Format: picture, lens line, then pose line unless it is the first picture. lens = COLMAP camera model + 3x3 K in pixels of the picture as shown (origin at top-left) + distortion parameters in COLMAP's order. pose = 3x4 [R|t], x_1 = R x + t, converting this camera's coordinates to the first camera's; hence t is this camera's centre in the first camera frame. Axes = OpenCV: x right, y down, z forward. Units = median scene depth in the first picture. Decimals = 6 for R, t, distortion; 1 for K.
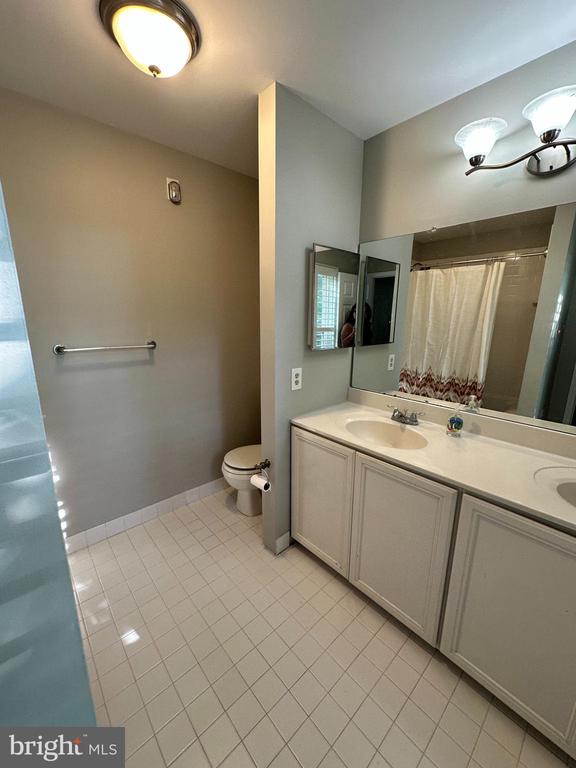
lens RADIAL K [[307.3, 0, 285.7], [0, 307.3, 385.0], [0, 0, 1]] dist [0.002309, 0.000077]
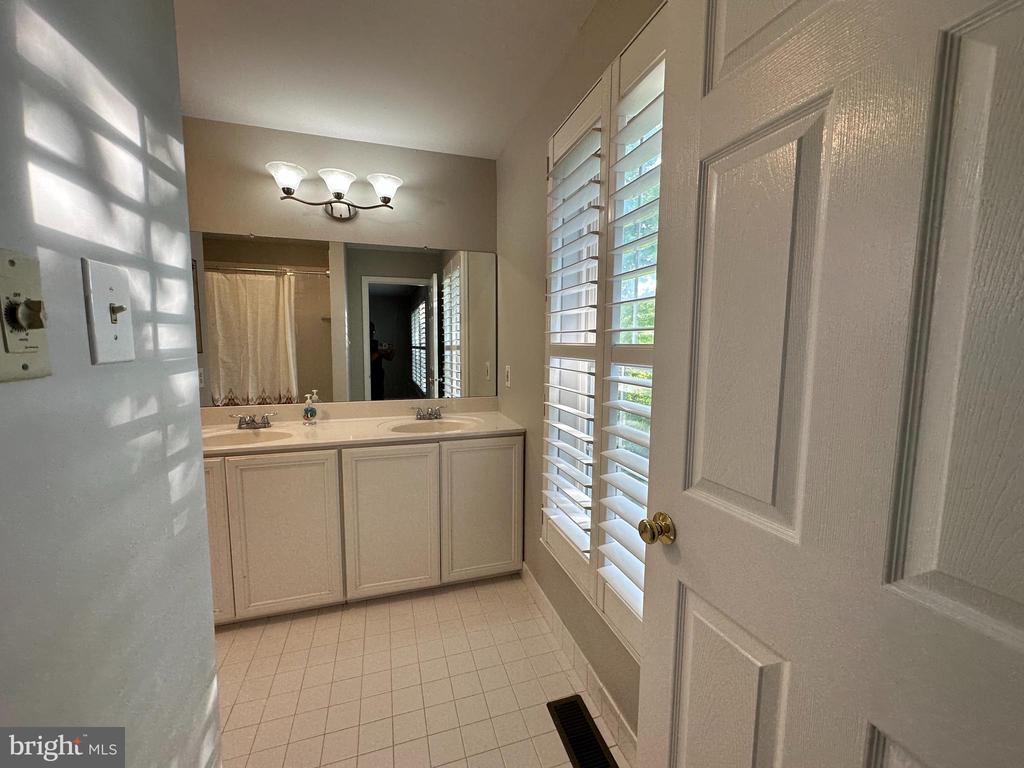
lens RADIAL K [[409.7, 0, 512.5], [0, 409.7, 384.9], [0, 0, 1]] dist [0.002309, 0.000077]
pose [[0.412232, -0.094866, 0.906127, -0.471581], [0.201839, 0.979360, 0.010709, 0.157102], [-0.888440, 0.178477, 0.422871, -0.287500]]
